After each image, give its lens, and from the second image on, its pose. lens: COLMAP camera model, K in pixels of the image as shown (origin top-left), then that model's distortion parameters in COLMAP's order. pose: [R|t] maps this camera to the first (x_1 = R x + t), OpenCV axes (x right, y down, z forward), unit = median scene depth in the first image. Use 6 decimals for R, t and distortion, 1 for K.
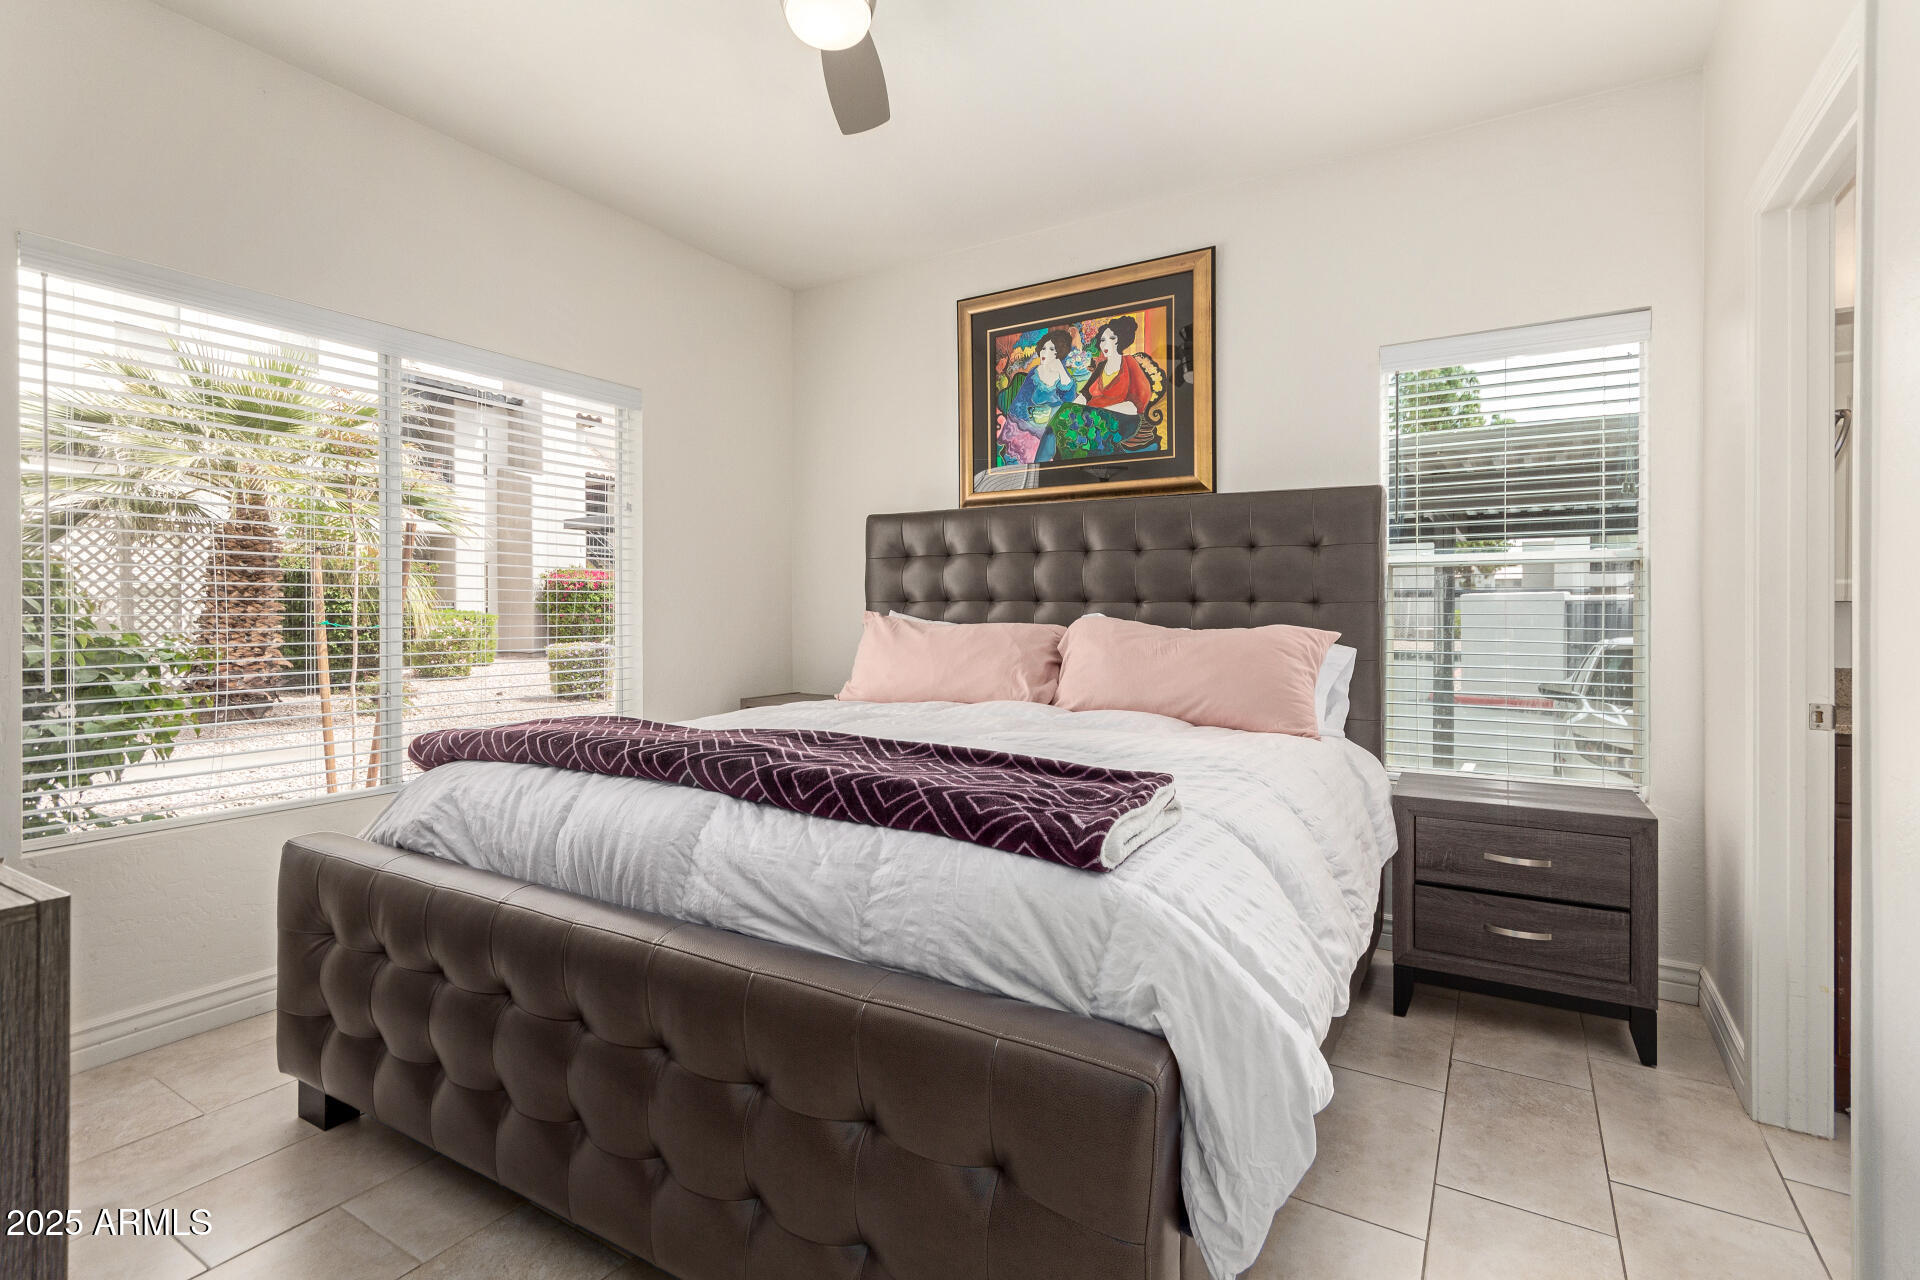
lens RADIAL K [[905.0, 0, 972.3], [0, 905.0, 623.0], [0, 0, 1]] dist [0.004747, 0.001637]
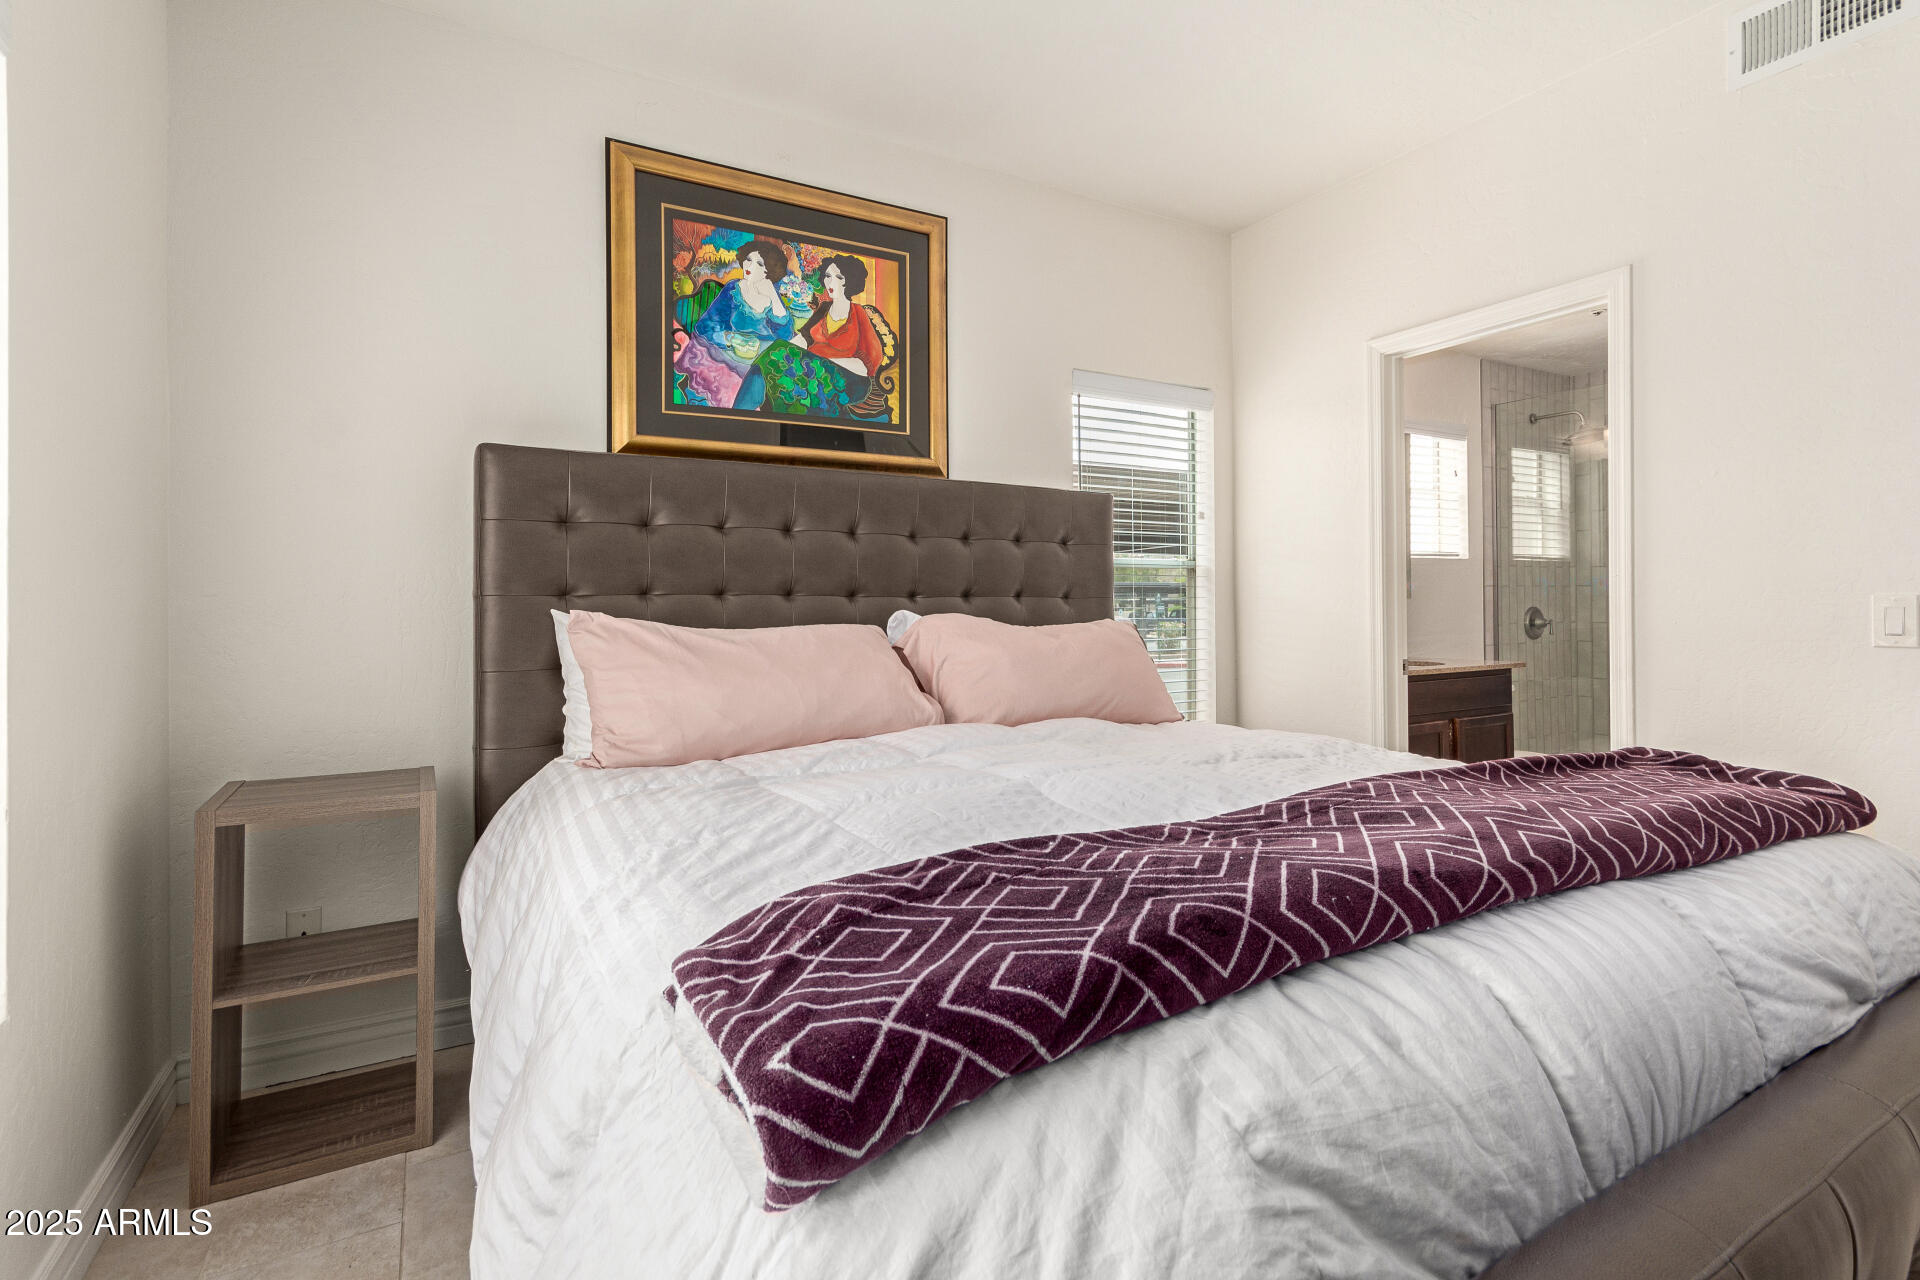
lens RADIAL K [[905.0, 0, 980.6], [0, 905.0, 604.8], [0, 0, 1]] dist [0.004747, 0.001637]
pose [[0.483026, -0.012626, 0.875515, -0.507218], [0.015188, 0.999866, 0.006040, -0.017894], [-0.875474, 0.010379, 0.483154, 0.485234]]
